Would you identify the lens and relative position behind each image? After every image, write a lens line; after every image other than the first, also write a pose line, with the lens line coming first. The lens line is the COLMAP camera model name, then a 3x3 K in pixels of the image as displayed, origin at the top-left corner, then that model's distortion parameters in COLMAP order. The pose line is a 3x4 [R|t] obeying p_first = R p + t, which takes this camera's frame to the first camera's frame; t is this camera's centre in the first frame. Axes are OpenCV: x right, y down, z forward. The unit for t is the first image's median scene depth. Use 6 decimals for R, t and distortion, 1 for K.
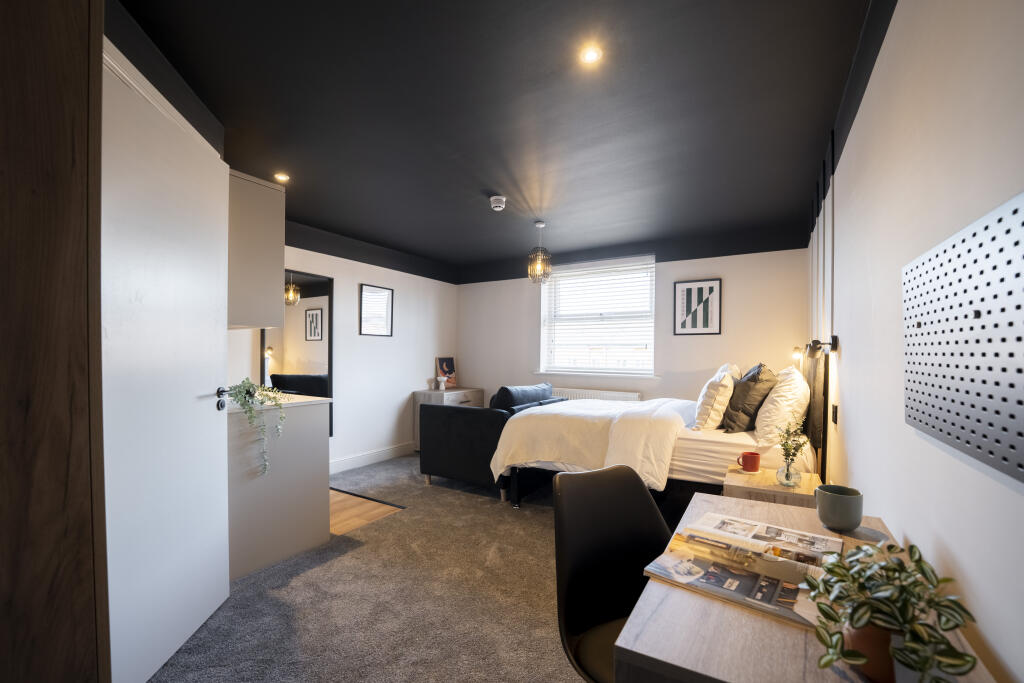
lens RADIAL K [[416.6, 0, 512.8], [0, 416.6, 356.3], [0, 0, 1]] dist [-0.000338, 0.000002]
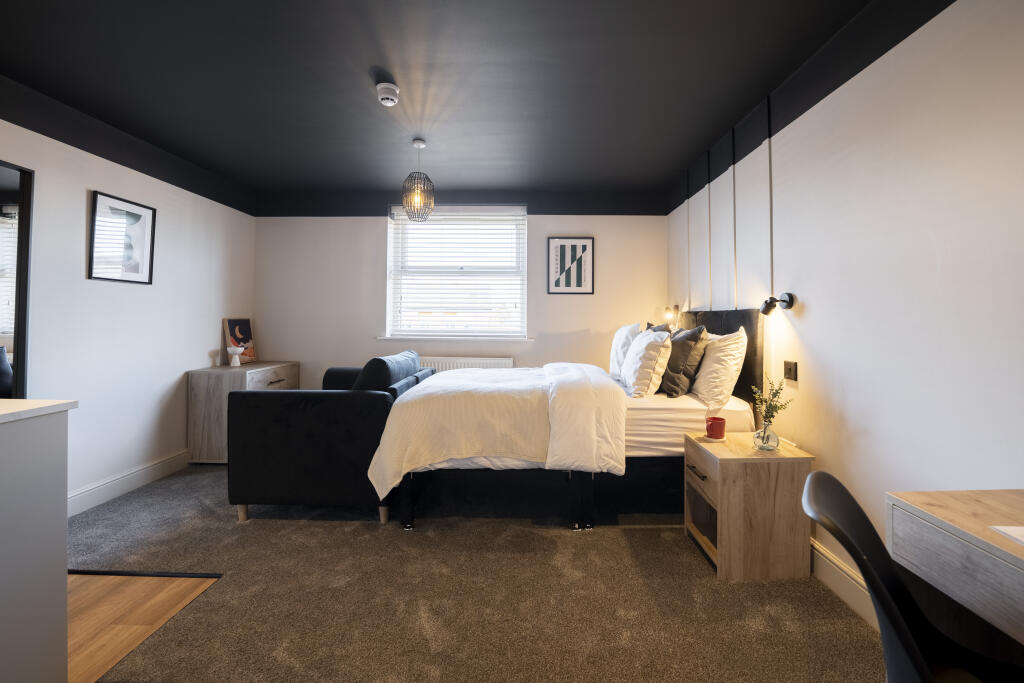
lens RADIAL K [[425.8, 0, 513.8], [0, 425.8, 309.1], [0, 0, 1]] dist [-0.016109, 0.000089]
pose [[0.865016, 0.011136, 0.501621, -0.169868], [0.002110, 0.999664, -0.025832, 0.007979], [-0.501740, 0.023403, 0.864702, 0.237058]]
